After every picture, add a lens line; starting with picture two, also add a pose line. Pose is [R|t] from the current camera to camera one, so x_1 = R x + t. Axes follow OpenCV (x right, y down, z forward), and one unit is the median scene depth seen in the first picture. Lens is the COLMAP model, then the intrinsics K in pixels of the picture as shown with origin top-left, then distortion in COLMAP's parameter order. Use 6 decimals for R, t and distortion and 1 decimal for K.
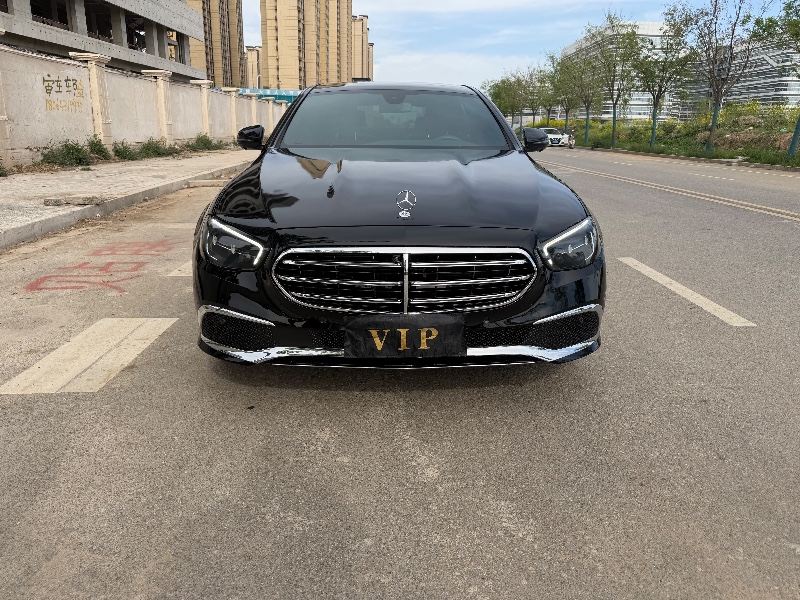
lens RADIAL K [[548.5, 0, 400.0], [0, 548.5, 300.0], [0, 0, 1]] dist [0.008360, -0.005245]
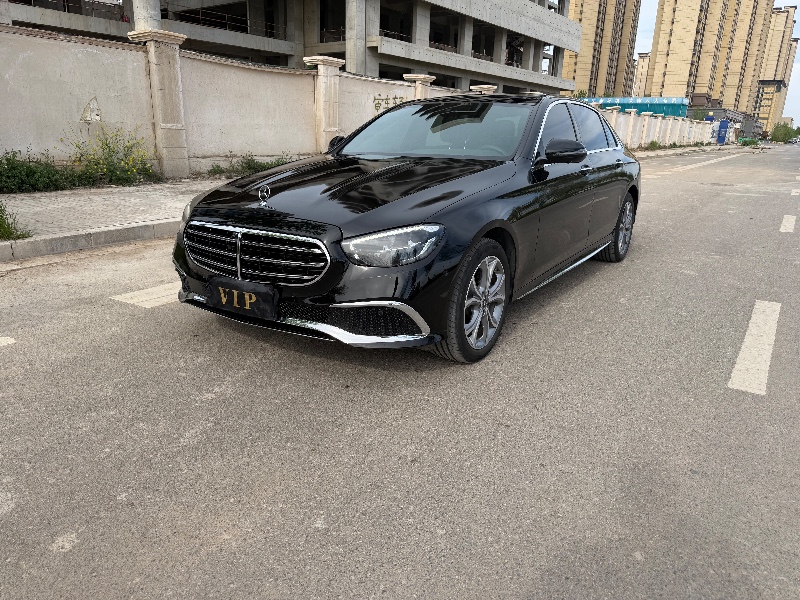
lens RADIAL K [[548.5, 0, 400.0], [0, 548.5, 300.0], [0, 0, 1]] dist [0.008360, -0.005245]
pose [[0.825816, 0.164994, -0.539264, 1.014657], [-0.173715, 0.984170, 0.035096, -0.037706], [0.536518, 0.064695, 0.841405, 0.105825]]
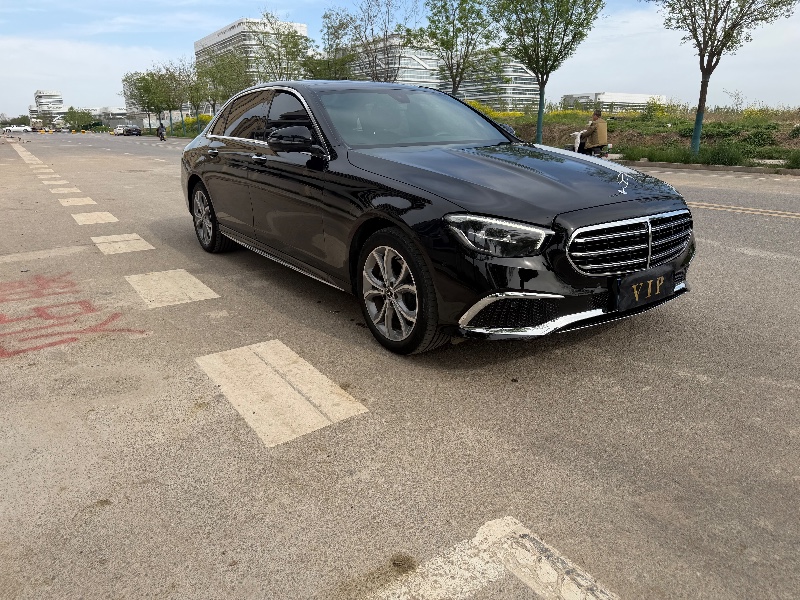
lens RADIAL K [[548.5, 0, 400.0], [0, 548.5, 300.0], [0, 0, 1]] dist [0.008360, -0.005245]
pose [[0.848803, -0.181187, 0.496693, -1.111336], [0.177365, 0.982588, 0.055334, -0.074864], [-0.498071, 0.041129, 0.866160, 0.172318]]
